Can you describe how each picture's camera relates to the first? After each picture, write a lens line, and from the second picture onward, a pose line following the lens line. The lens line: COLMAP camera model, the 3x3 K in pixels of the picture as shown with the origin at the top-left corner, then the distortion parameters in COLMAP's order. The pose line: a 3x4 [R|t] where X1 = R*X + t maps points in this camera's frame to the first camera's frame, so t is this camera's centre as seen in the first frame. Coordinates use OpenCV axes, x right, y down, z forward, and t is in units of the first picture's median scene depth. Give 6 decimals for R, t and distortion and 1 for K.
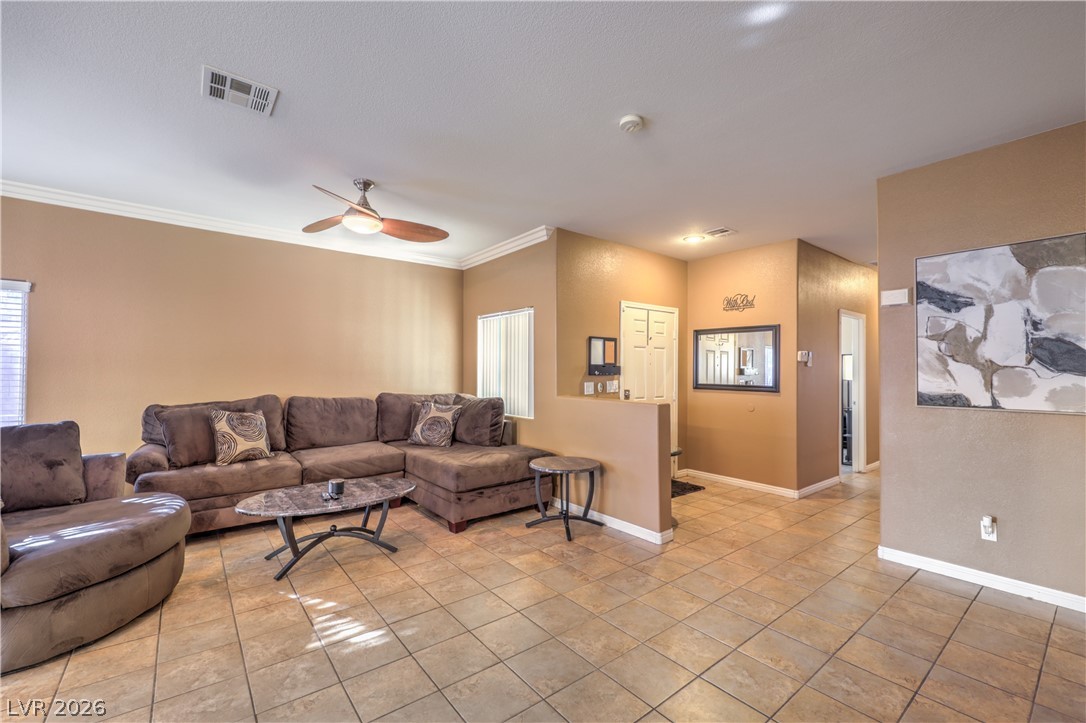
lens RADIAL K [[451.9, 0, 547.3], [0, 451.9, 363.7], [0, 0, 1]] dist [0.001116, 0.000192]
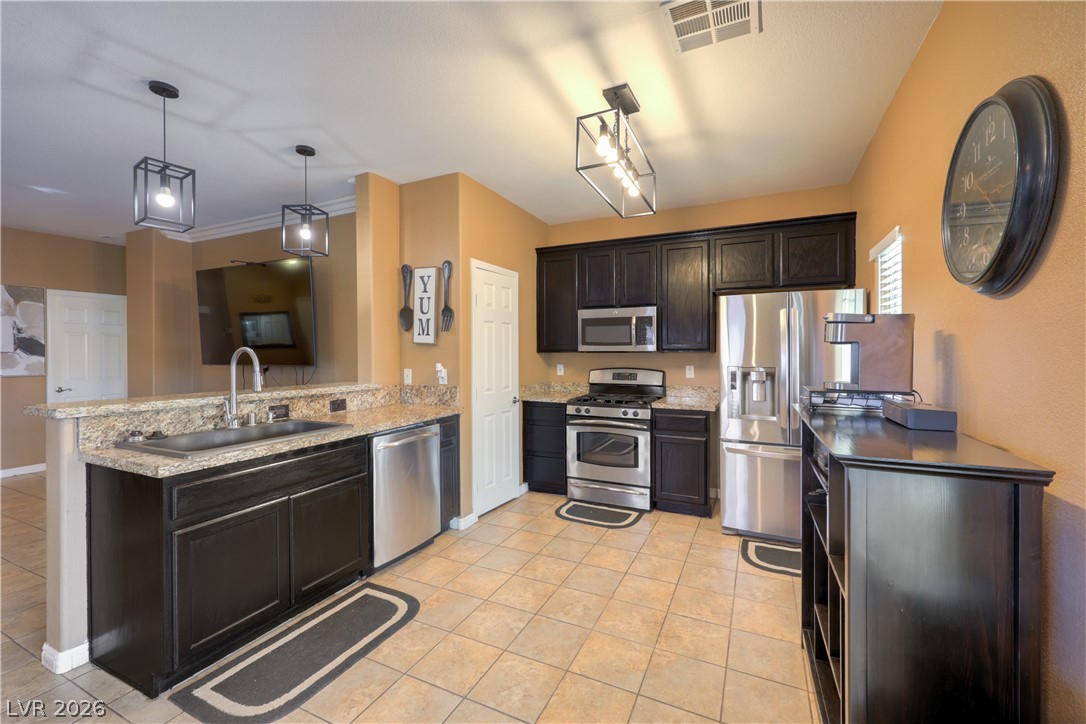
lens RADIAL K [[440.6, 0, 559.9], [0, 440.6, 352.5], [0, 0, 1]] dist [0.000350, -0.000092]
pose [[-0.450876, -0.010302, 0.892527, -1.210124], [-0.017858, 0.999837, 0.002519, -0.028977], [-0.892408, -0.014803, -0.450987, -0.144452]]
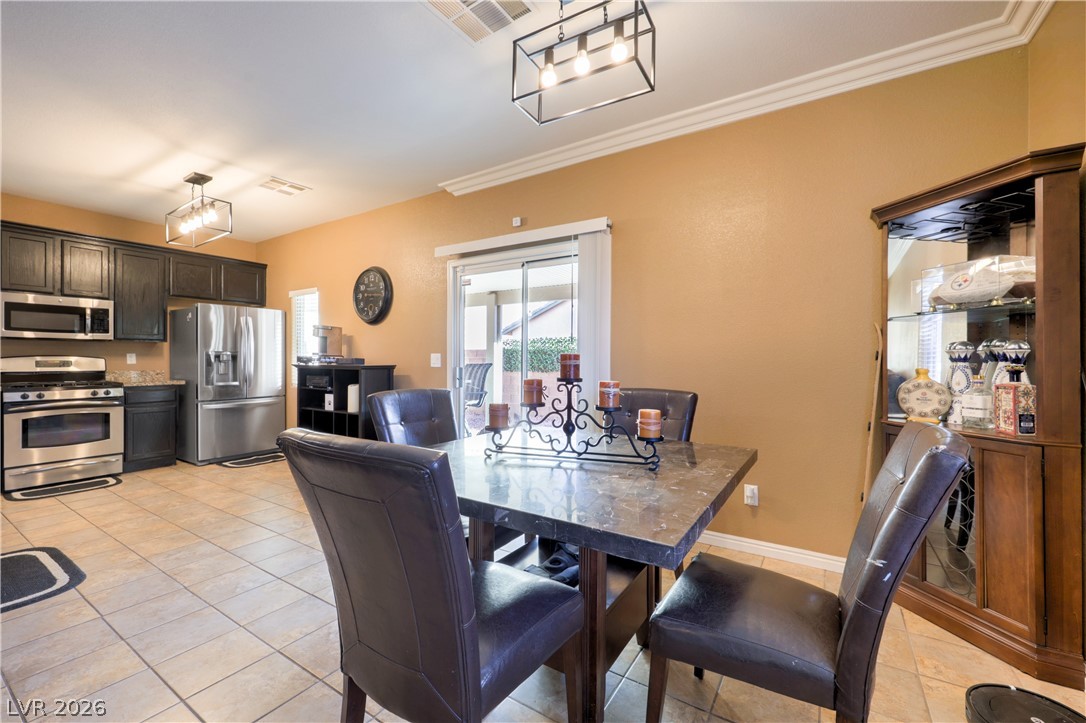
lens RADIAL K [[451.9, 0, 547.3], [0, 451.9, 363.7], [0, 0, 1]] dist [0.001116, 0.000192]
pose [[-0.947241, -0.004106, -0.320494, -1.103491], [-0.001351, 0.999960, -0.008818, 0.046553], [0.320518, -0.007920, -0.947209, 0.796721]]
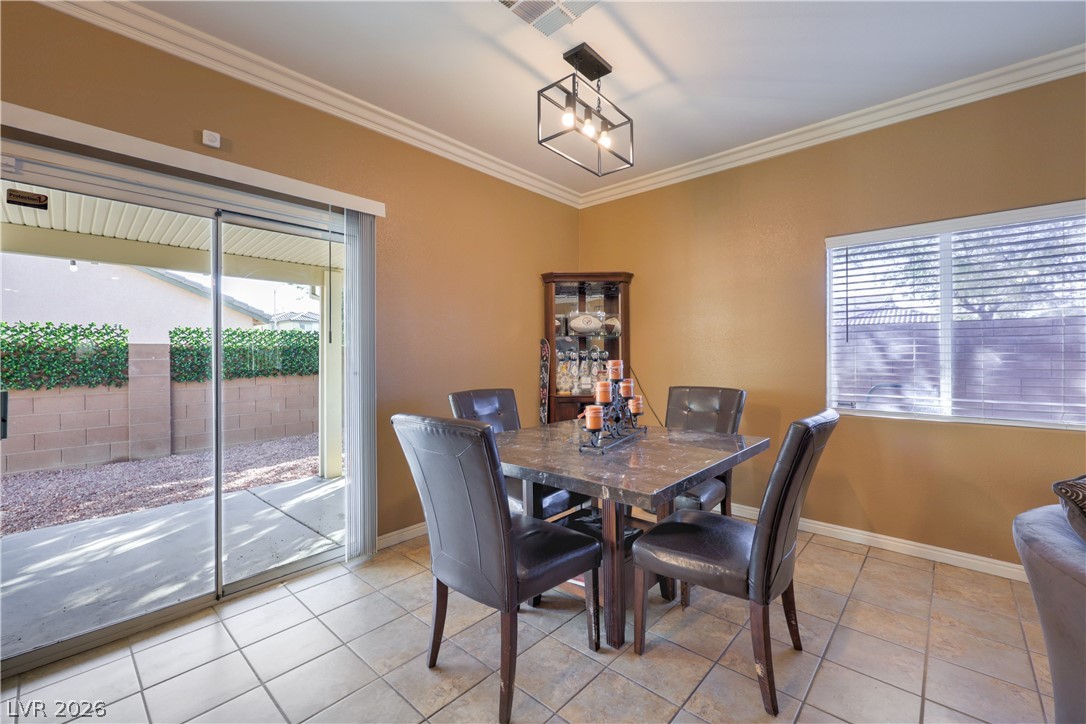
lens RADIAL K [[453.0, 0, 543.3], [0, 453.0, 354.0], [0, 0, 1]] dist [0.005402, 0.000161]
pose [[0.161598, -0.008636, -0.986819, -0.672836], [0.026985, 0.999626, -0.004330, 0.023256], [0.986488, -0.025930, 0.161771, 0.130633]]
